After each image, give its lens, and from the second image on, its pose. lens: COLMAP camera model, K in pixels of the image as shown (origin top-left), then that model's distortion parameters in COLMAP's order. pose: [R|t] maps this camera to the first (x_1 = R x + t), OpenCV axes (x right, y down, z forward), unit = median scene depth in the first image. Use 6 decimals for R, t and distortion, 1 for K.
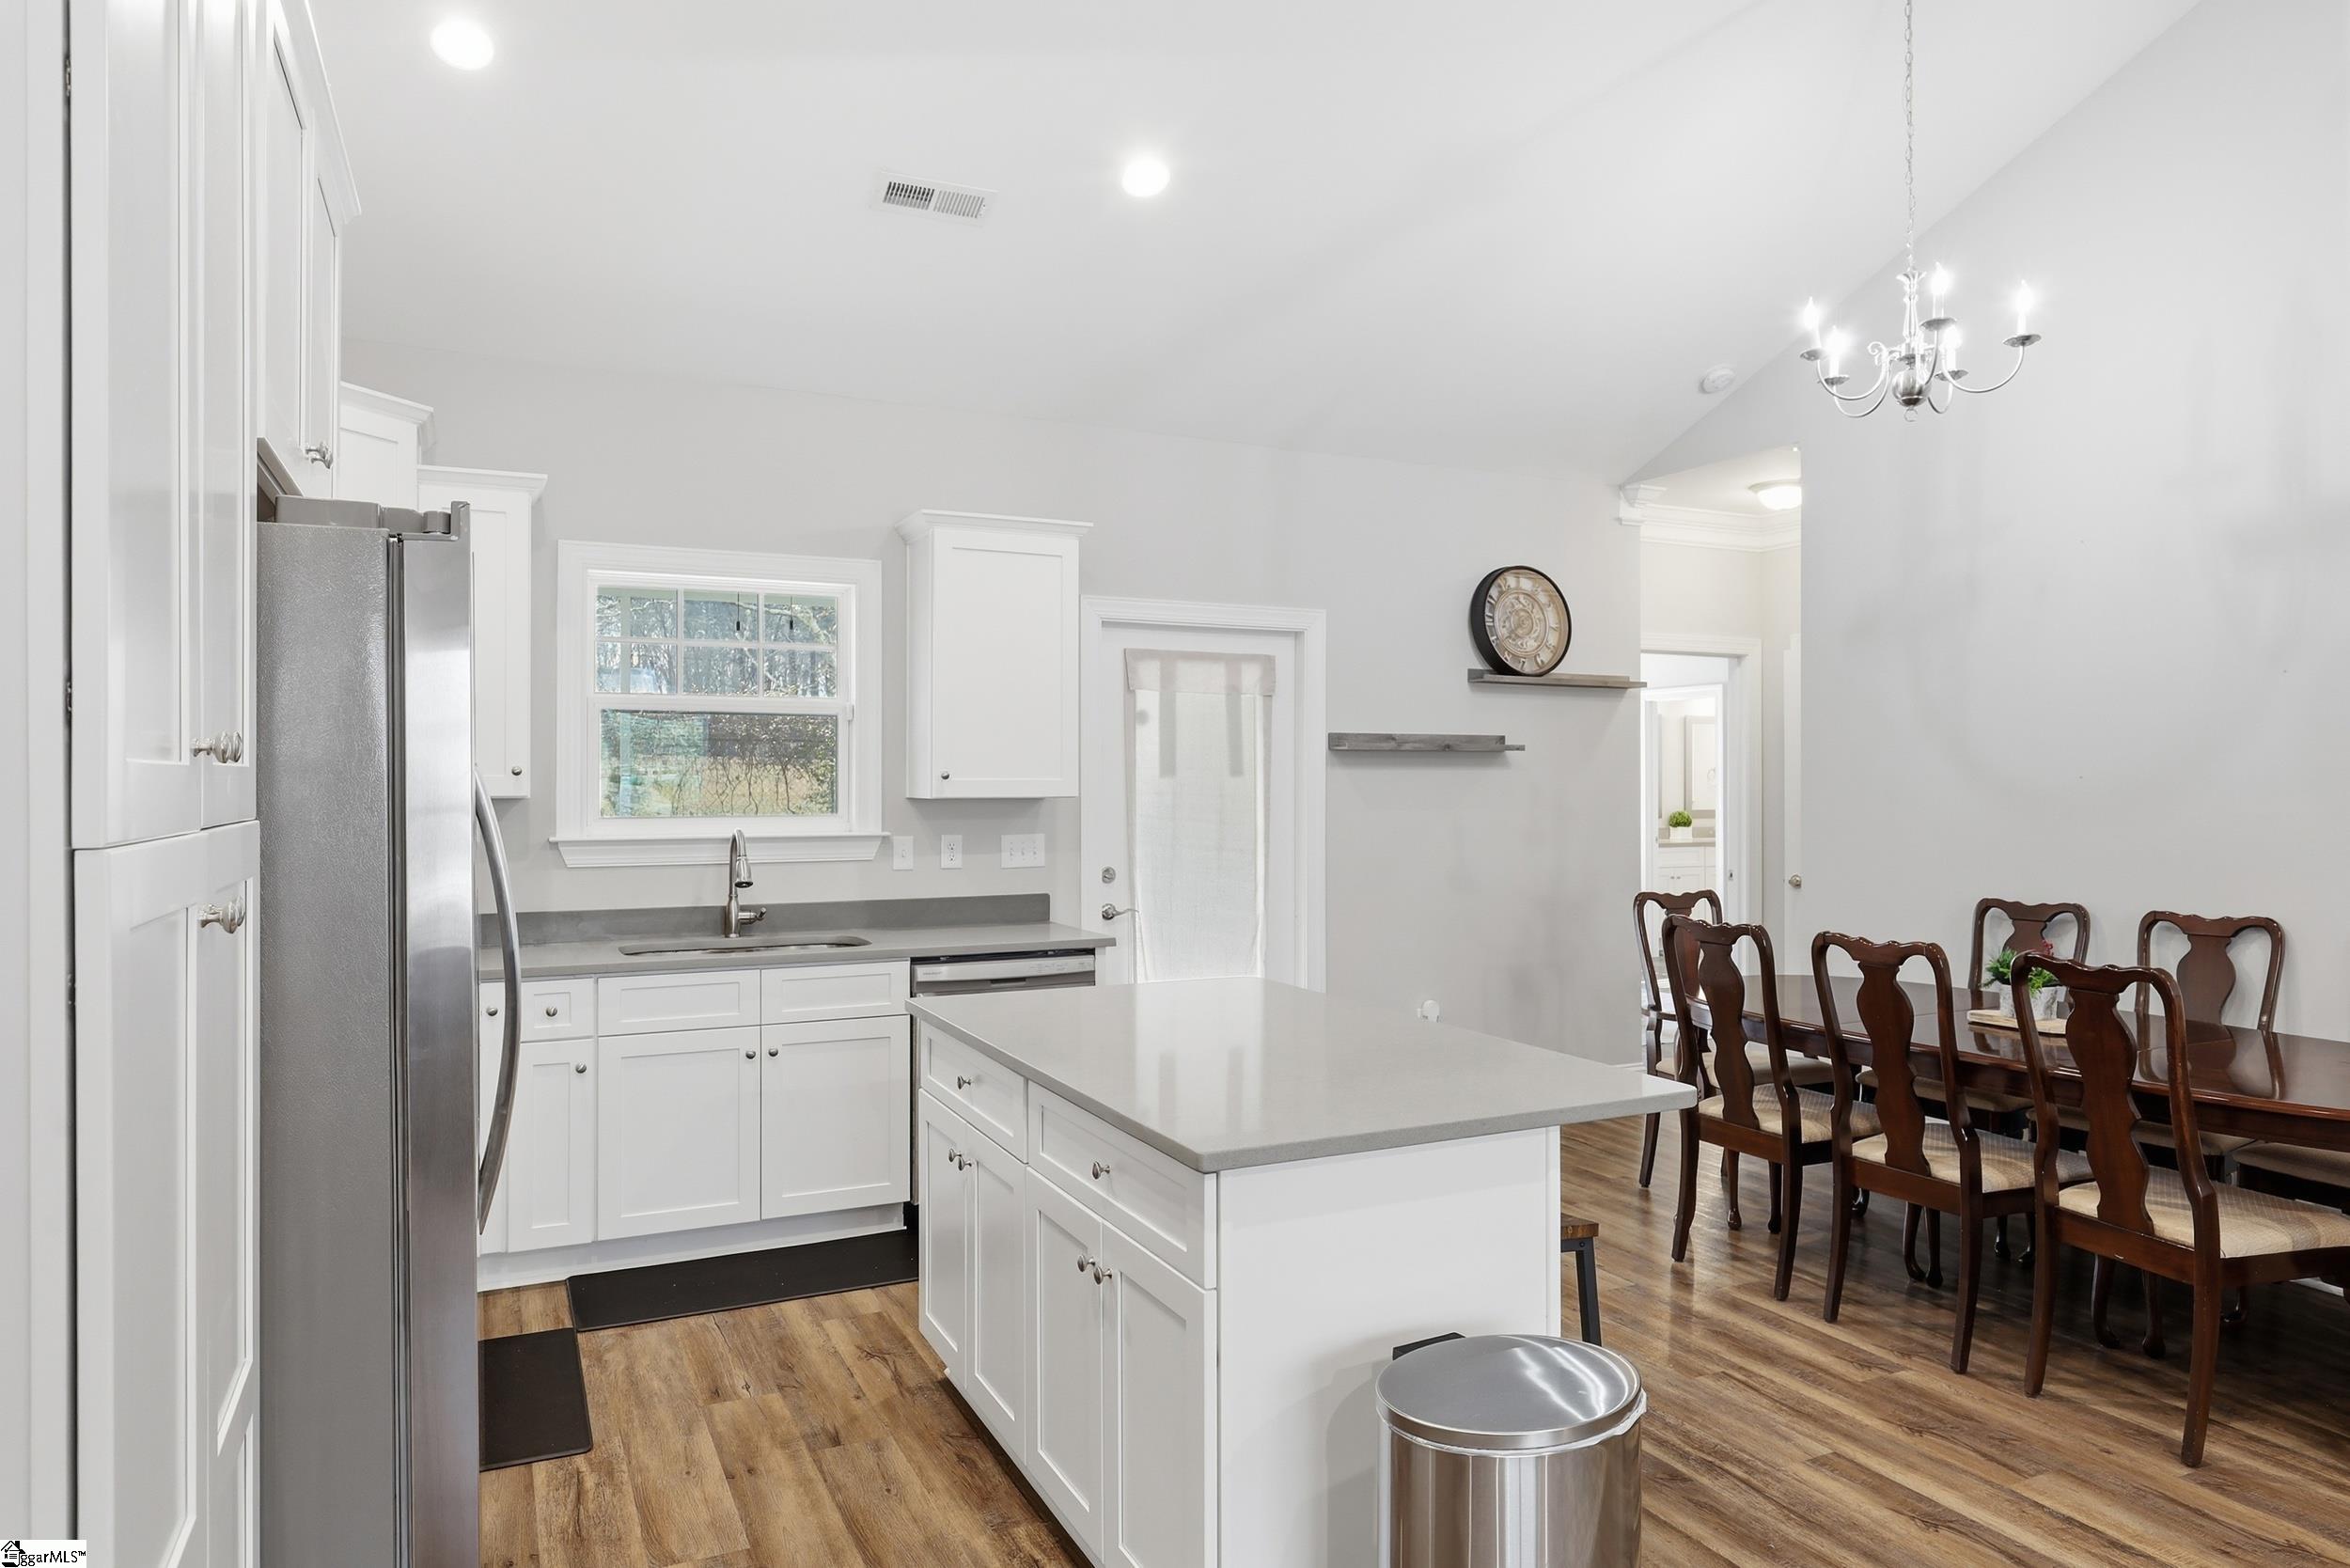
lens RADIAL K [[1466.9, 0, 1176.3], [0, 1466.9, 783.9], [0, 0, 1]] dist [-0.004929, -0.000571]
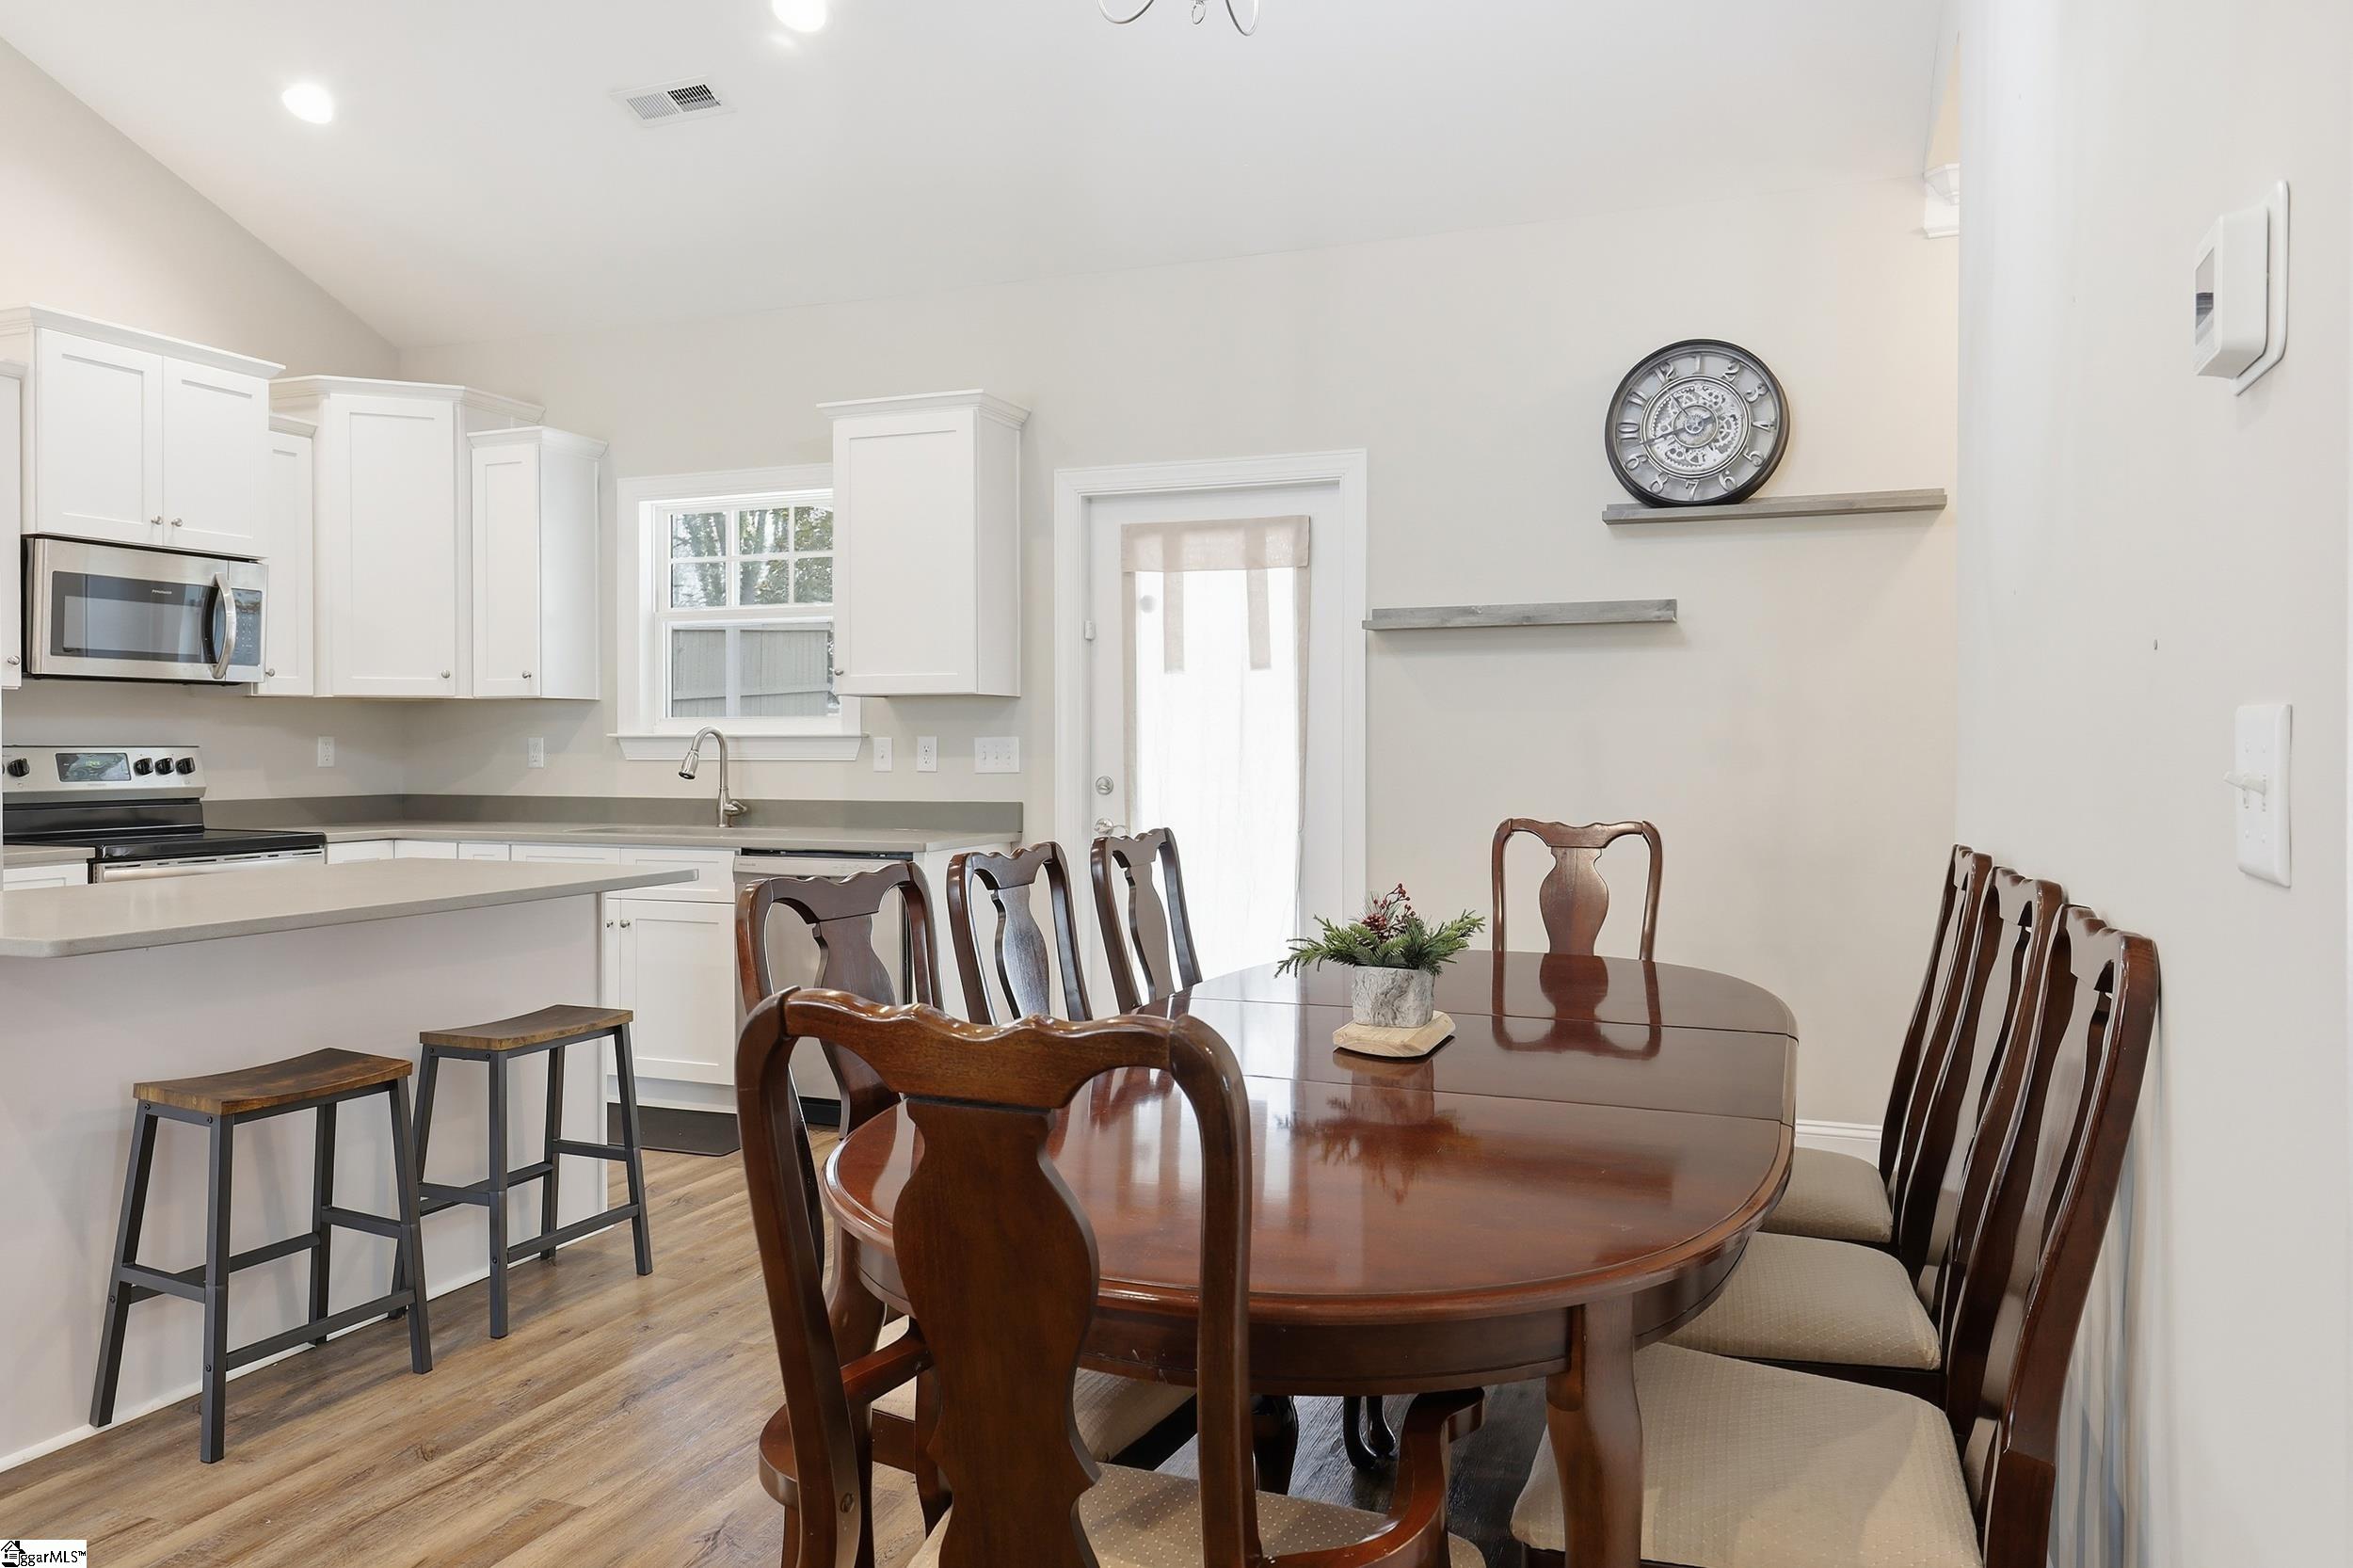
lens RADIAL K [[1636.3, 0, 1176.5], [0, 1636.3, 779.2], [0, 0, 1]] dist [0.000831, -0.000524]
pose [[0.676773, 0.014466, -0.736049, 0.710708], [-0.002202, 0.999842, 0.017626, 0.041288], [0.736188, -0.010308, 0.676698, 0.375881]]
